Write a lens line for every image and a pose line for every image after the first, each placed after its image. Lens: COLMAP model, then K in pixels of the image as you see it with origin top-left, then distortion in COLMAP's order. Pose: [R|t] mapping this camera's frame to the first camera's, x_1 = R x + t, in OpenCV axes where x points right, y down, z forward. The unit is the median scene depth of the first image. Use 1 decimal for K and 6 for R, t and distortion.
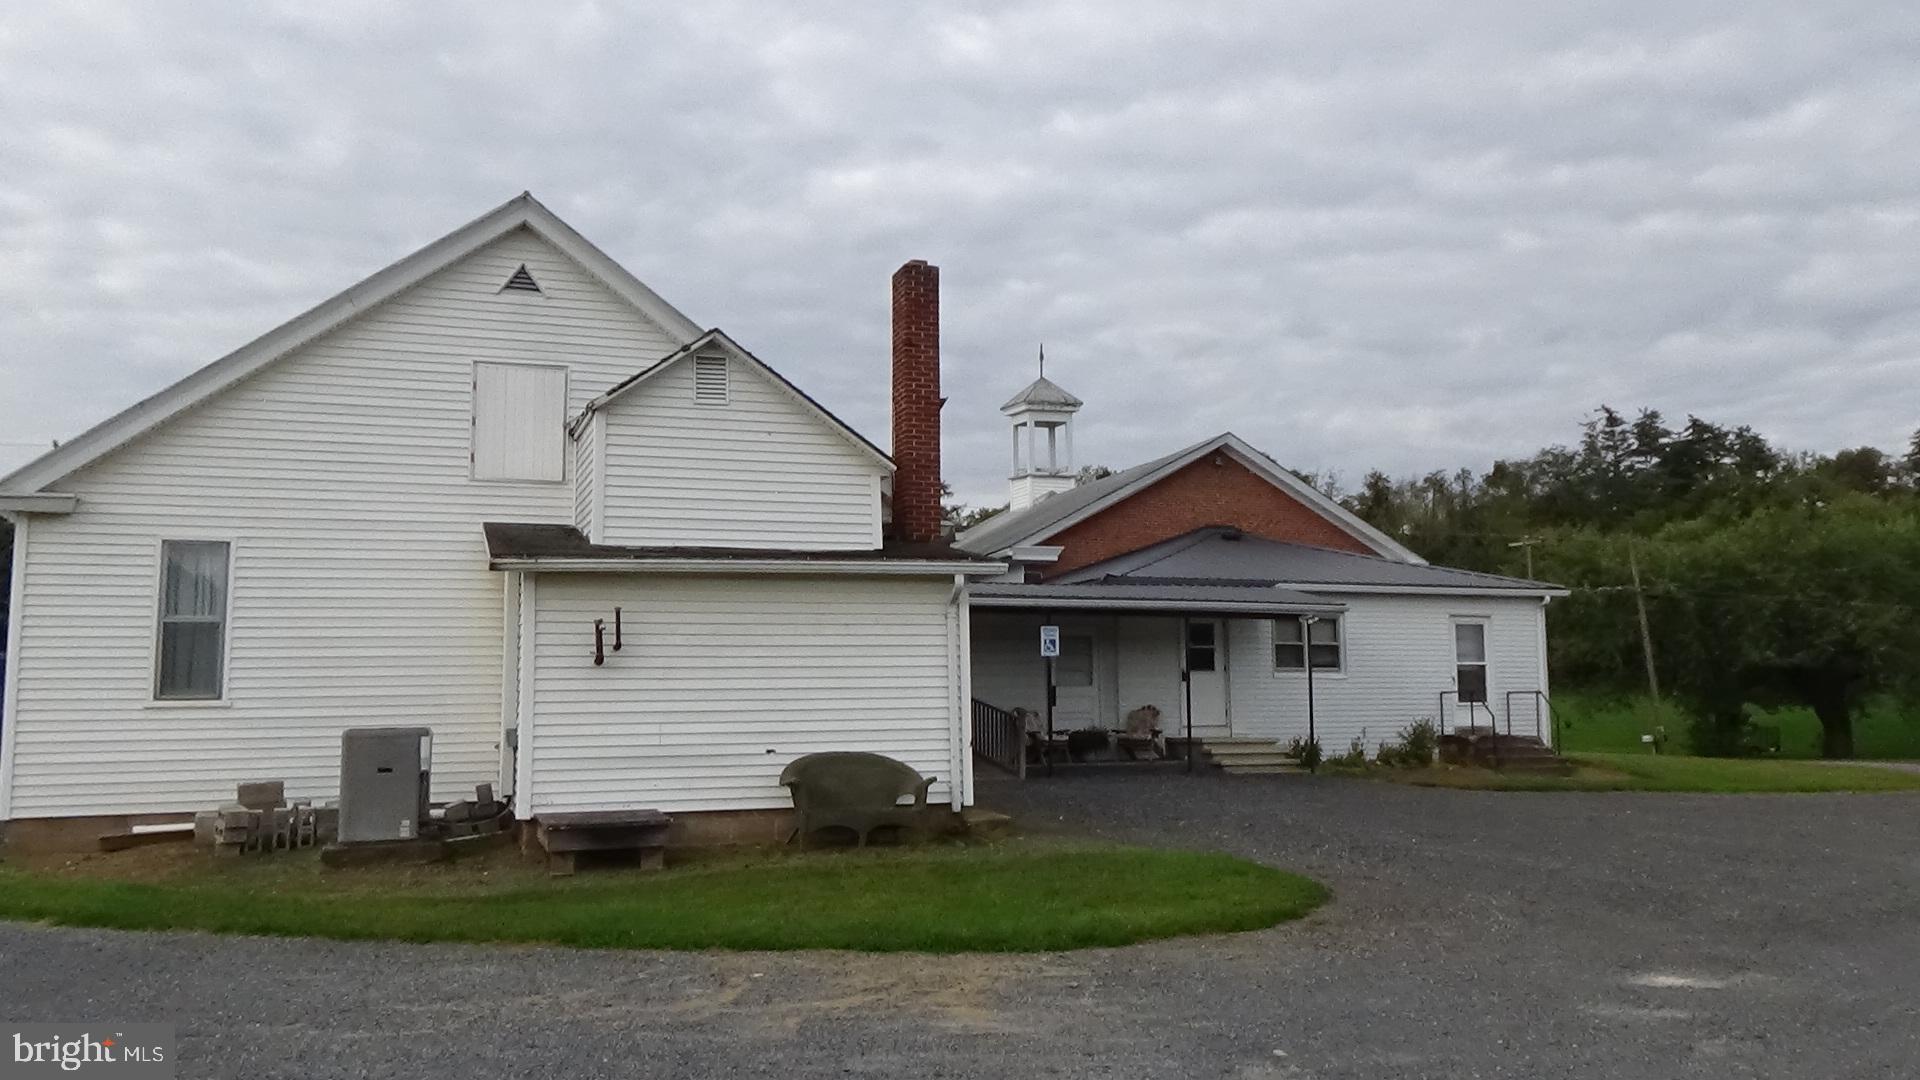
lens RADIAL K [[1490.2, 0, 960.0], [0, 1490.2, 540.0], [0, 0, 1]] dist [-0.031836, 0.010552]
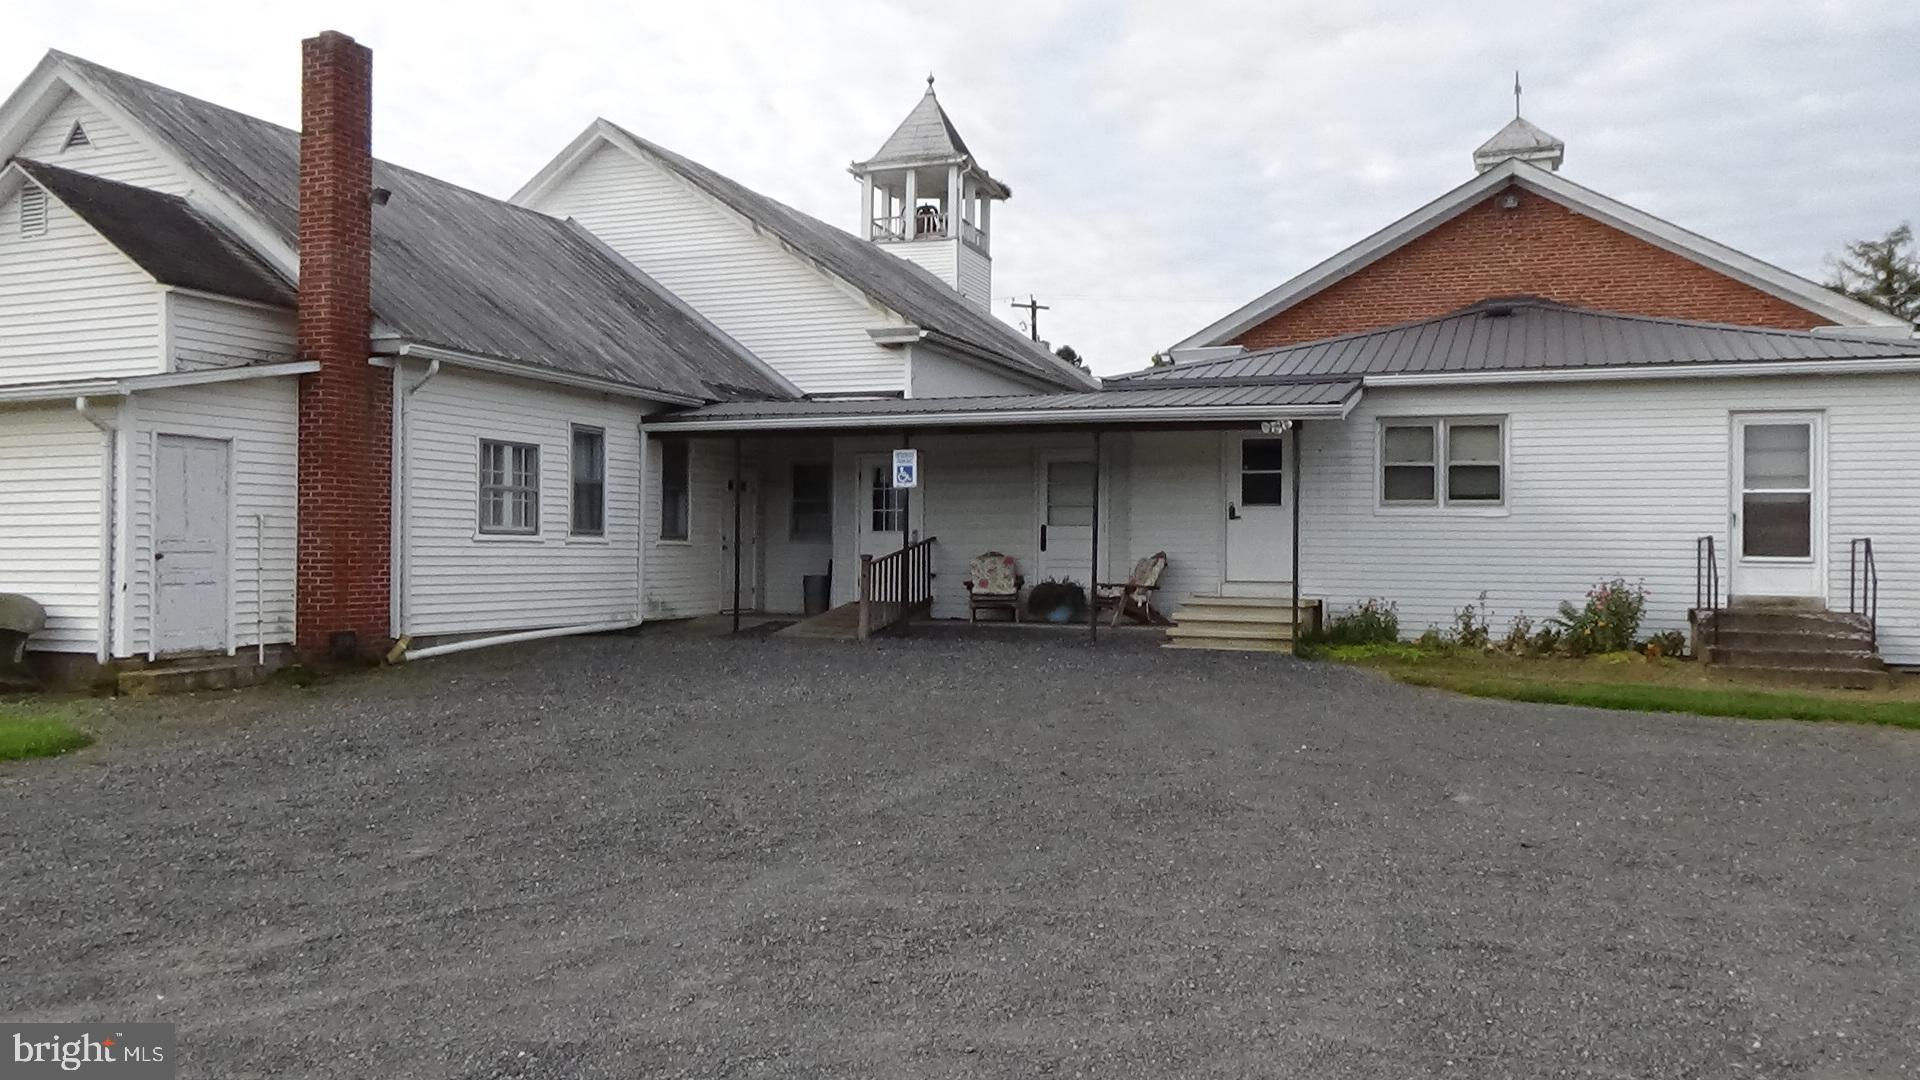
lens RADIAL K [[1490.2, 0, 960.0], [0, 1490.2, 540.0], [0, 0, 1]] dist [-0.031836, 0.010552]
pose [[0.753468, 0.008986, -0.657423, 0.511037], [0.061179, 0.994610, 0.083712, 0.034961], [0.654632, -0.103295, 0.748857, 0.360708]]
